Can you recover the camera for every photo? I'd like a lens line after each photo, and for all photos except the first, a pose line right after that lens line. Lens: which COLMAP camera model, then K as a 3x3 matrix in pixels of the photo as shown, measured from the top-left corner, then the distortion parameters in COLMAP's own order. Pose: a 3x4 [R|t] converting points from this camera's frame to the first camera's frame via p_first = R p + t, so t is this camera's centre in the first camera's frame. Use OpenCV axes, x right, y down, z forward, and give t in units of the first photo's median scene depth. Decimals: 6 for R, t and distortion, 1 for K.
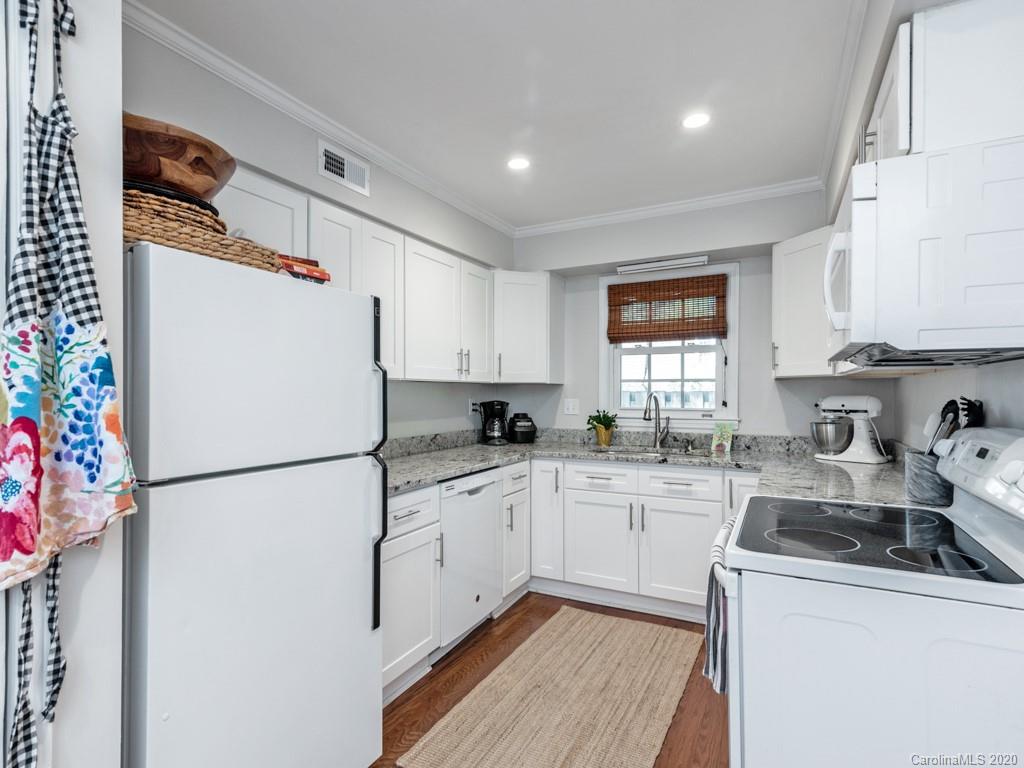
lens RADIAL K [[522.6, 0, 512.6], [0, 522.6, 388.0], [0, 0, 1]] dist [0.002579, 0.000075]
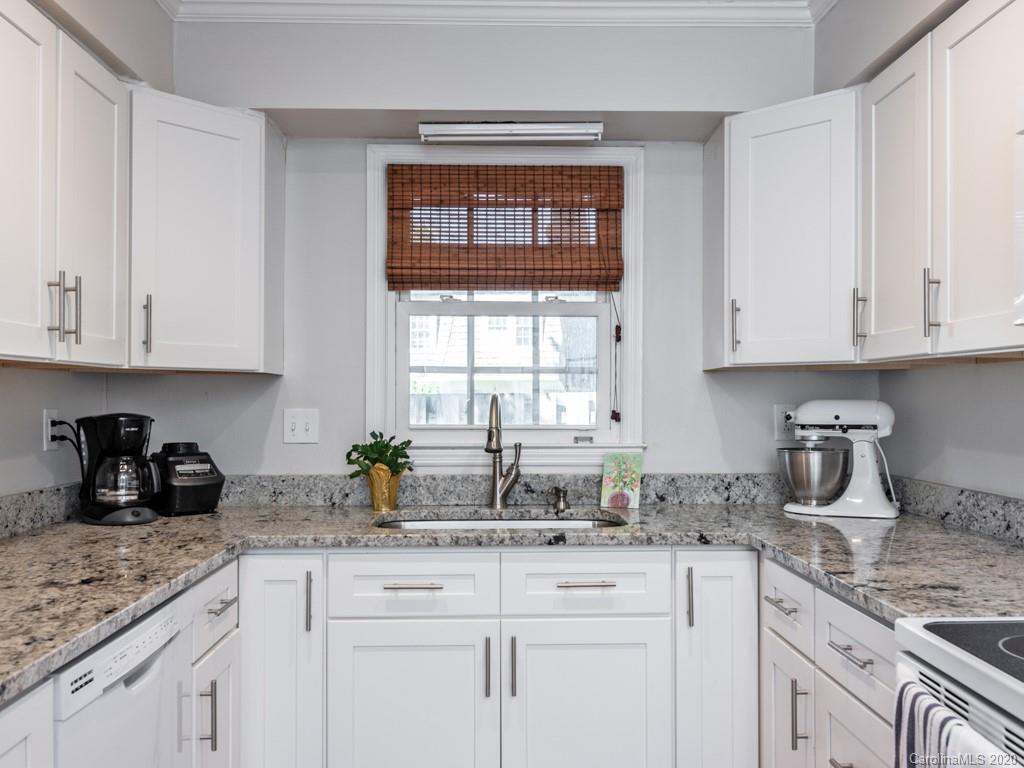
lens RADIAL K [[885.6, 0, 512.5], [0, 885.6, 389.0], [0, 0, 1]] dist [0.012781, -0.002257]
pose [[0.873505, 0.006338, 0.486775, -0.110620], [-0.004844, 0.999979, -0.004327, 0.007477], [-0.486792, 0.001422, 0.873517, 0.272540]]
